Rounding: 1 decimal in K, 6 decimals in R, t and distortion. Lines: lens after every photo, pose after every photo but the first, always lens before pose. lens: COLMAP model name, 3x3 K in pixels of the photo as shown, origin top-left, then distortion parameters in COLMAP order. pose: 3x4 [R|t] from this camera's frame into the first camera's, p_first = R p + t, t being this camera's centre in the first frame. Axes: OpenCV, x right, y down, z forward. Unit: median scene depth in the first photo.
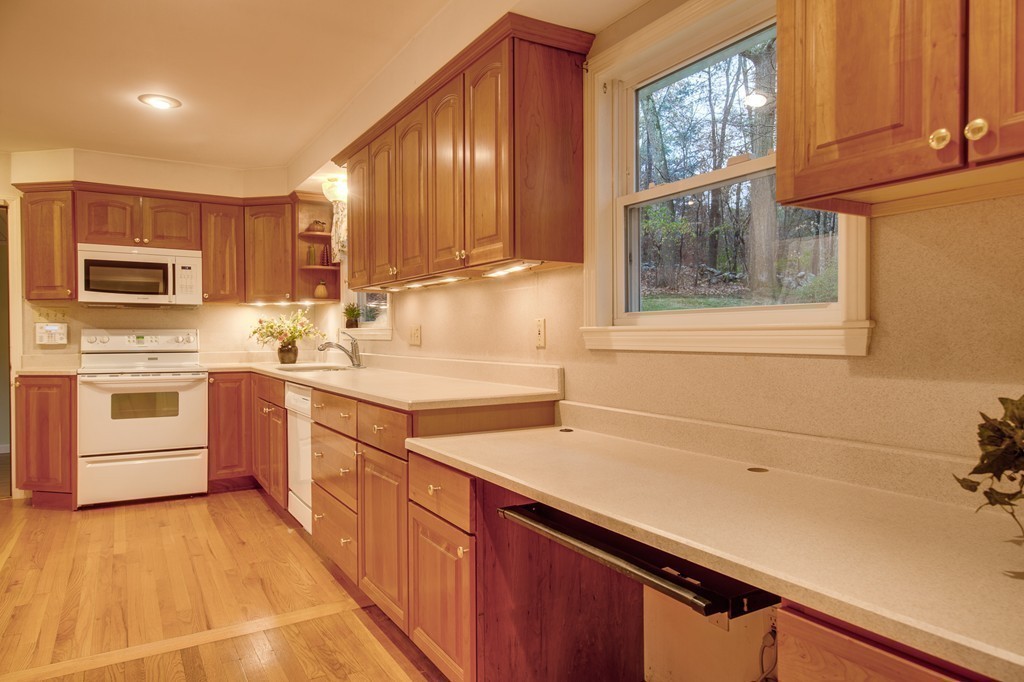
lens RADIAL K [[649.7, 0, 514.4], [0, 649.7, 344.4], [0, 0, 1]] dist [0.016877, -0.003622]
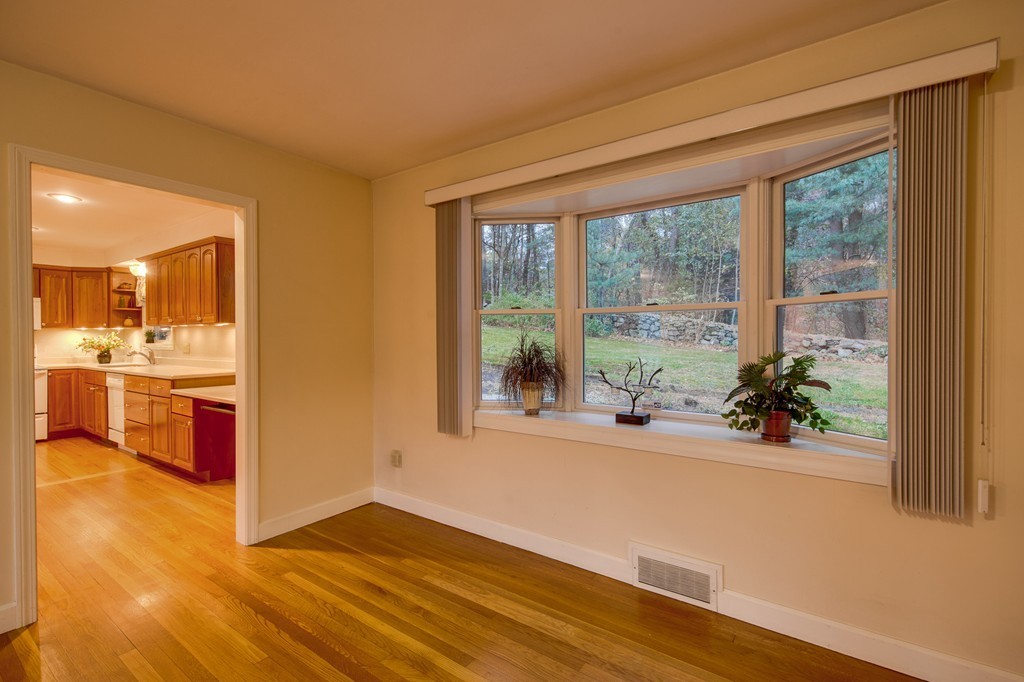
lens RADIAL K [[456.7, 0, 508.8], [0, 456.7, 344.1], [0, 0, 1]] dist [0.005157, -0.001278]
pose [[0.917970, -0.004844, 0.396619, 0.171099], [0.006552, 0.999974, -0.002951, -0.012784], [-0.396595, 0.005307, 0.917978, -0.600762]]
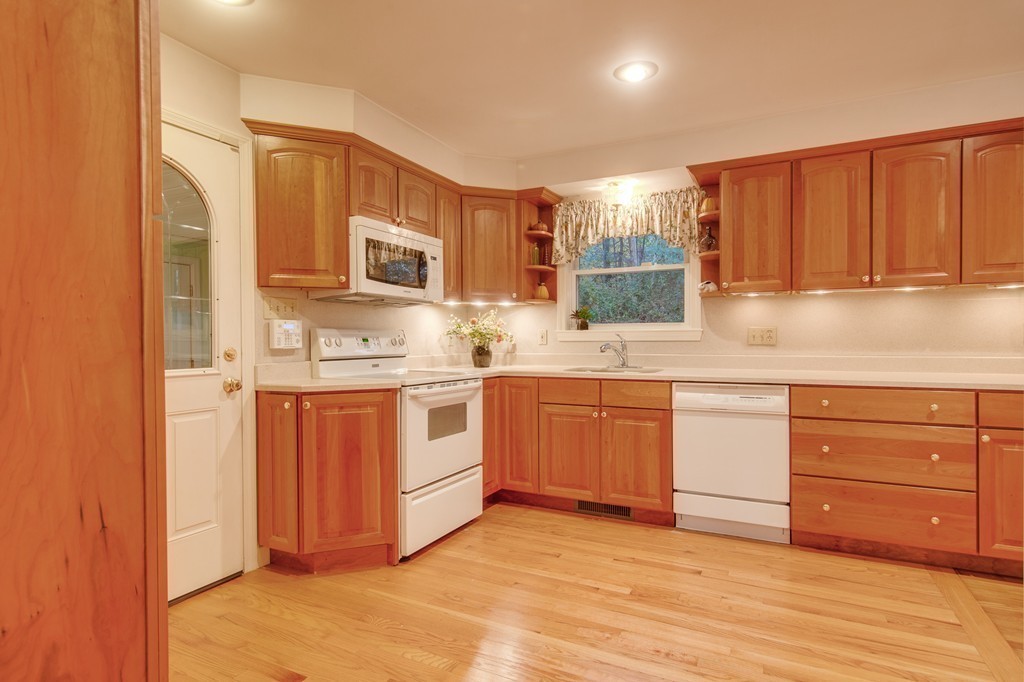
lens RADIAL K [[529.5, 0, 512.1], [0, 529.5, 346.8], [0, 0, 1]] dist [0.001442, -0.003000]
pose [[0.849013, -0.008479, 0.528304, -0.814540], [0.010689, 0.999942, -0.001130, 0.000828], [-0.528263, 0.006606, 0.849055, 0.370219]]
